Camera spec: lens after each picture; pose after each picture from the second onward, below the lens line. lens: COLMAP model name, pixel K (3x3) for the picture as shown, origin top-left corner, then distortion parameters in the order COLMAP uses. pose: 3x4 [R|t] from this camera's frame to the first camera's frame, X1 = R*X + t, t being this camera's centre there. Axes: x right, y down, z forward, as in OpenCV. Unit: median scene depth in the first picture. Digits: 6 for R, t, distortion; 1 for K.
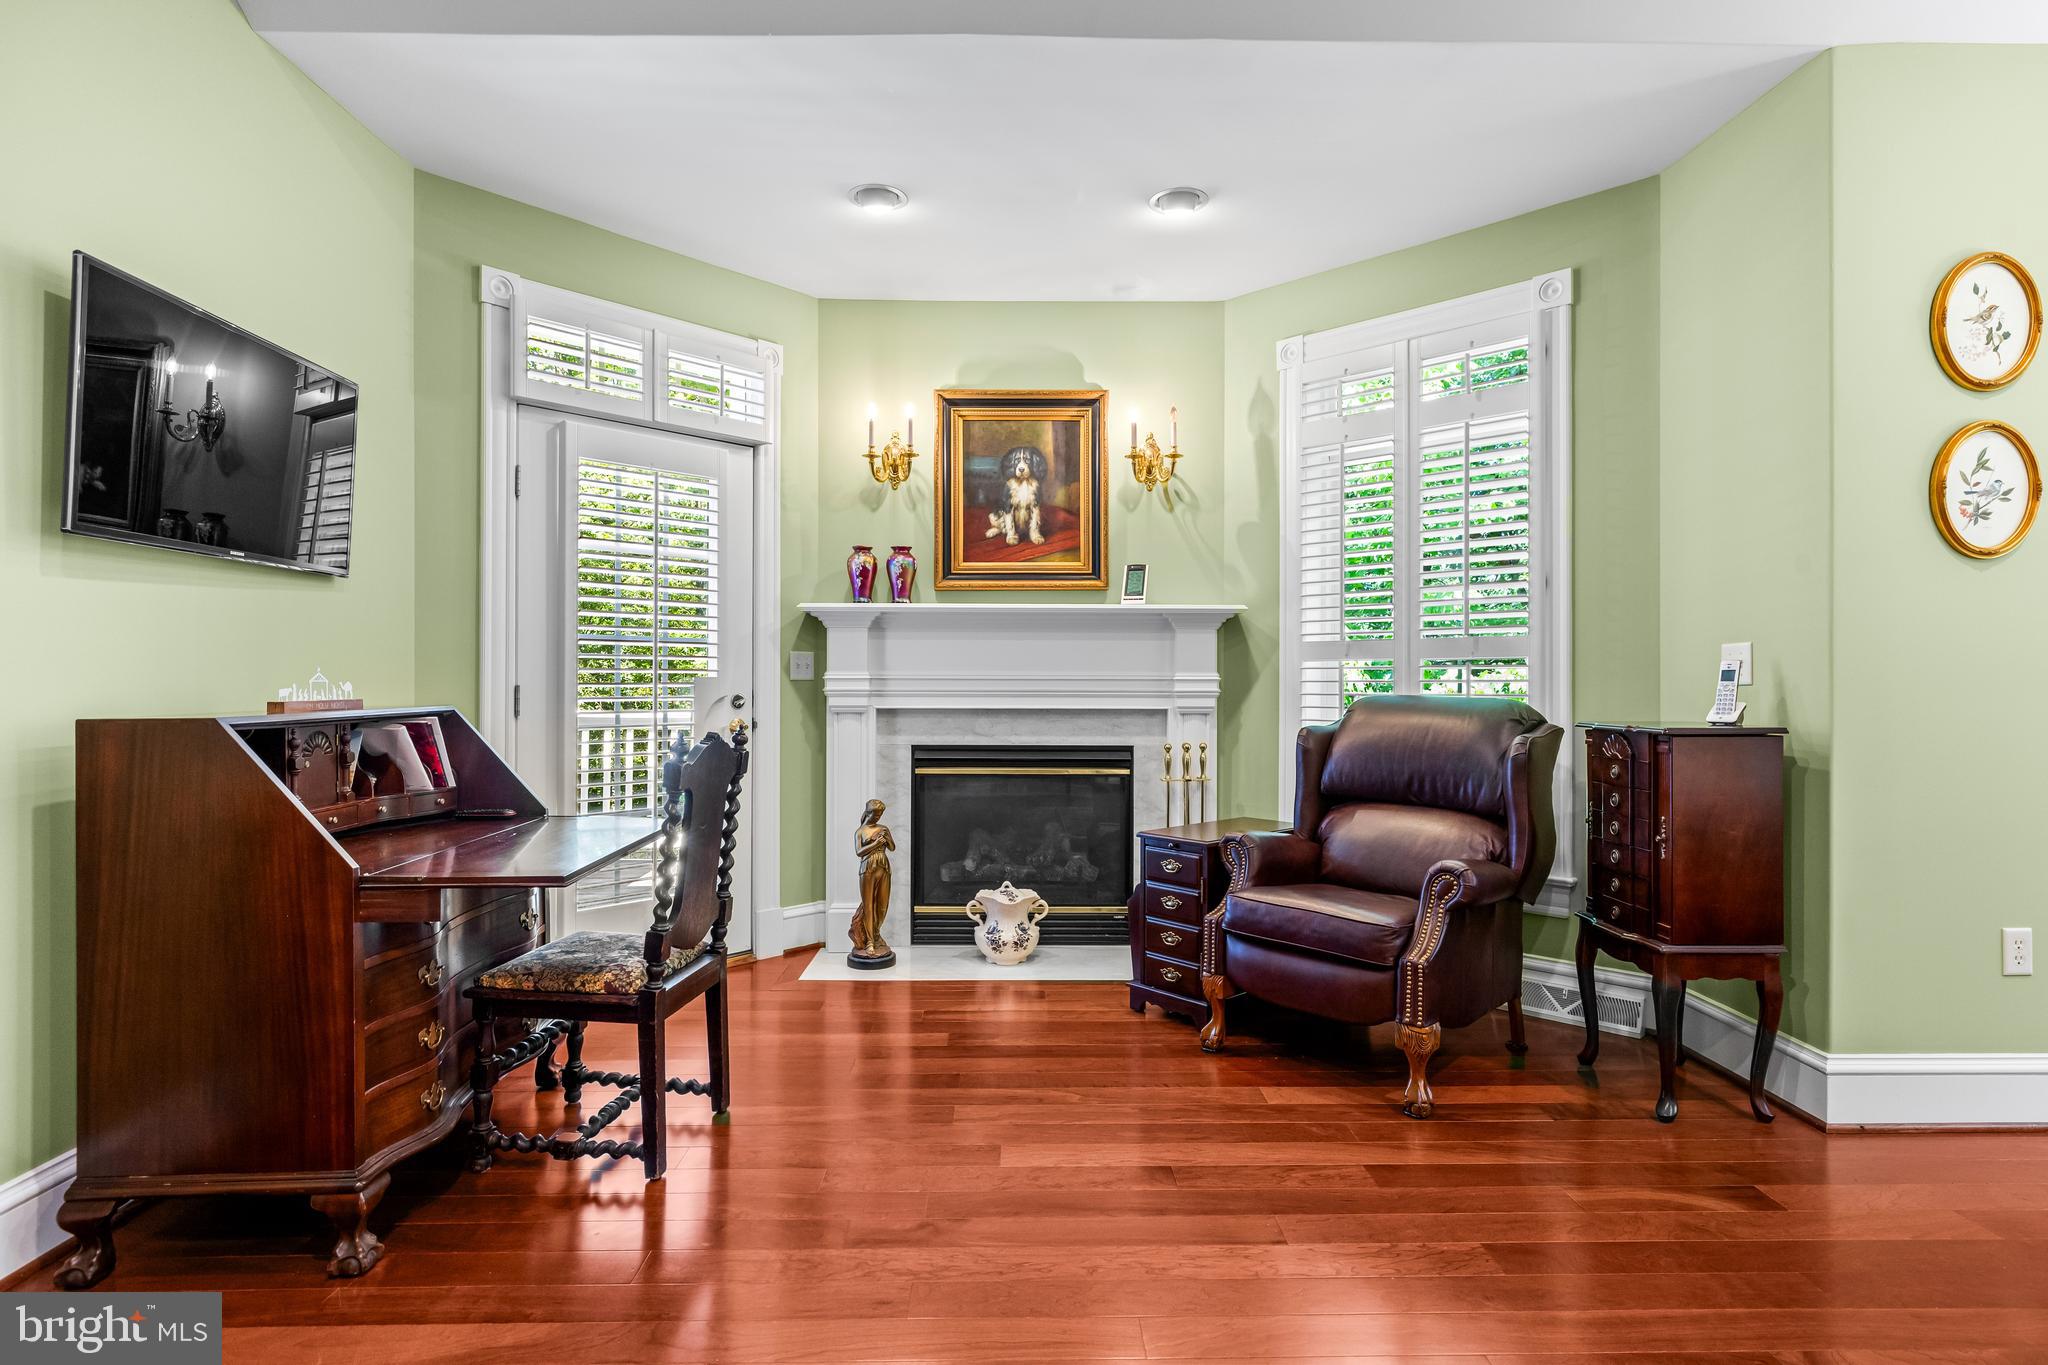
lens RADIAL K [[1056.2, 0, 1023.6], [0, 1056.2, 676.8], [0, 0, 1]] dist [-0.002300, 0.000413]
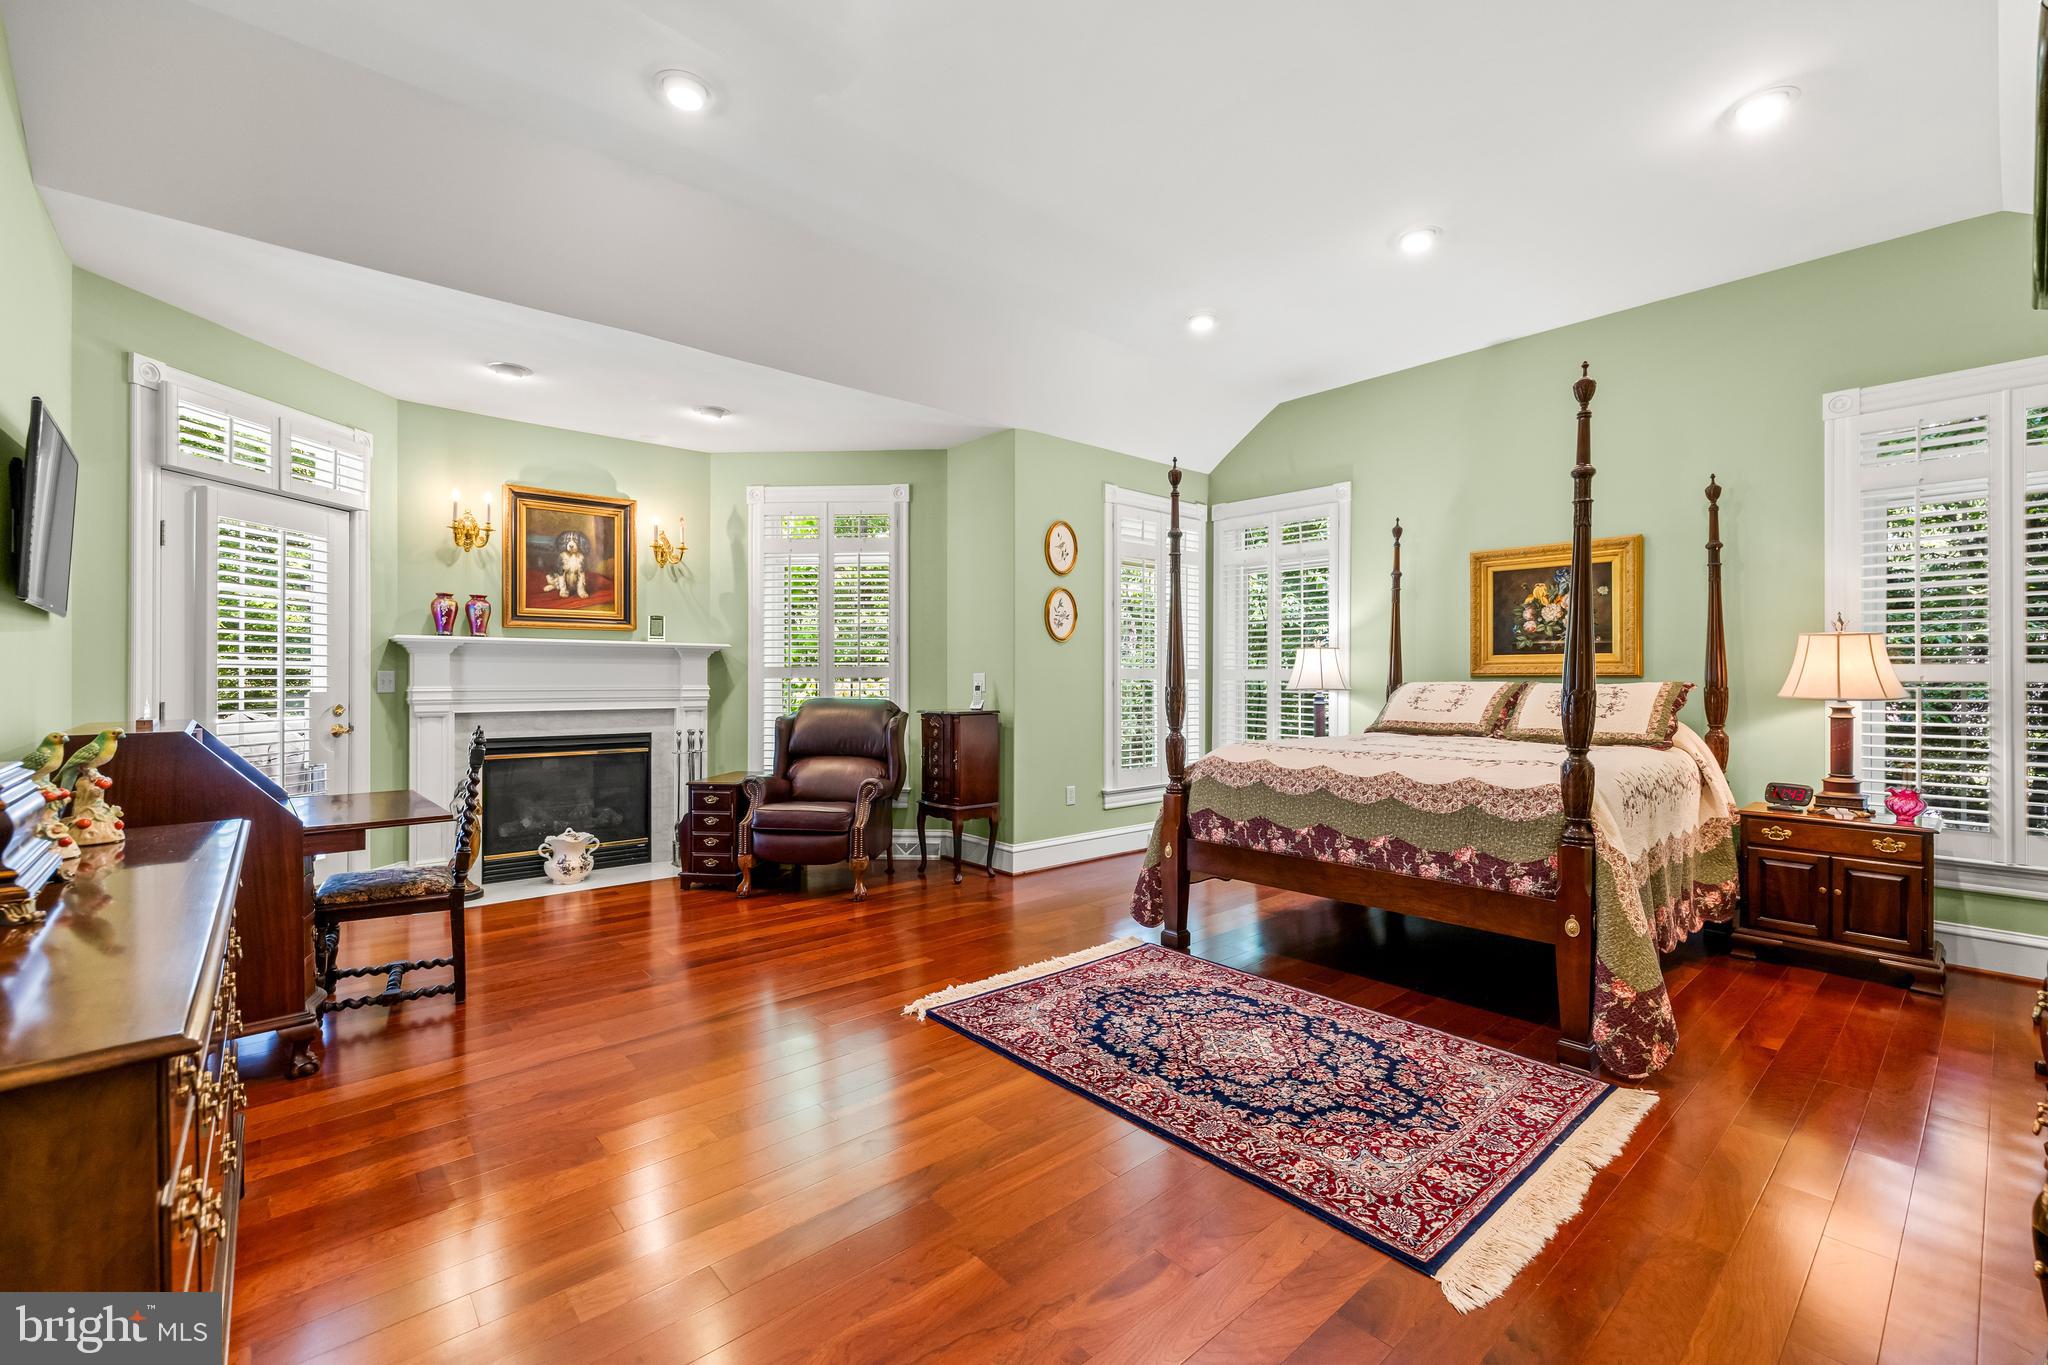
lens RADIAL K [[863.5, 0, 1028.2], [0, 863.5, 676.1], [0, 0, 1]] dist [0.002008, 0.000300]
pose [[0.765096, 0.000075, 0.643916, -0.322216], [-0.000540, 1.000000, 0.000525, -0.020342], [-0.643916, -0.000750, 0.765096, -0.356351]]
